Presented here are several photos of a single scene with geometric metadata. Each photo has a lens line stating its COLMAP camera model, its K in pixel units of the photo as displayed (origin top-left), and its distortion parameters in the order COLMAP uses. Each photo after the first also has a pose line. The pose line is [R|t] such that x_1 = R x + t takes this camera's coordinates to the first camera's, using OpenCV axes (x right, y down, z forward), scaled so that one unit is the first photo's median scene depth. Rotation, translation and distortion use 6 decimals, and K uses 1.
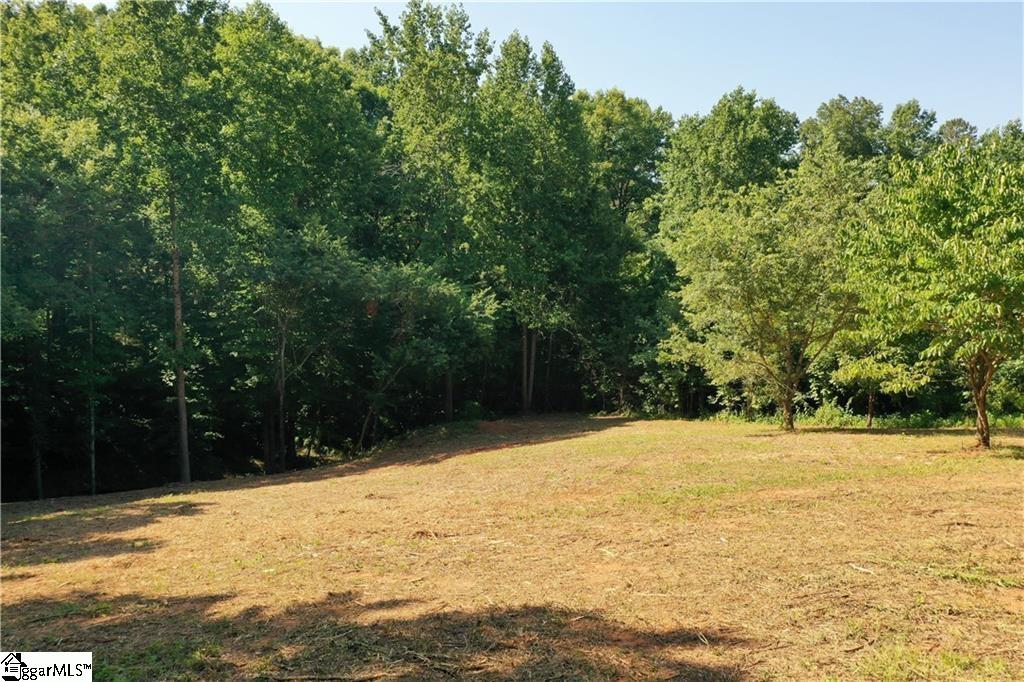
lens RADIAL K [[810.7, 0, 512.8], [0, 810.7, 341.6], [0, 0, 1]] dist [-0.007439, 0.026071]
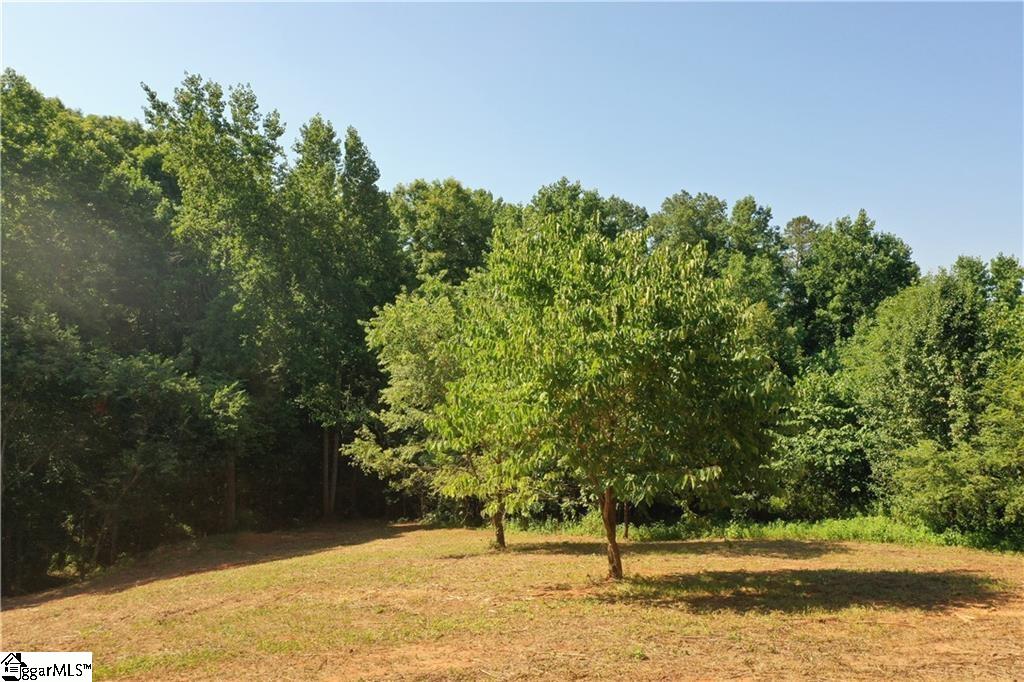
lens RADIAL K [[810.7, 0, 507.9], [0, 810.7, 337.6], [0, 0, 1]] dist [-0.007439, 0.026071]
pose [[0.995488, 0.002338, 0.094855, 0.136430], [0.008900, 0.992989, -0.117873, -0.006144], [-0.094465, 0.118185, 0.988488, 0.061282]]
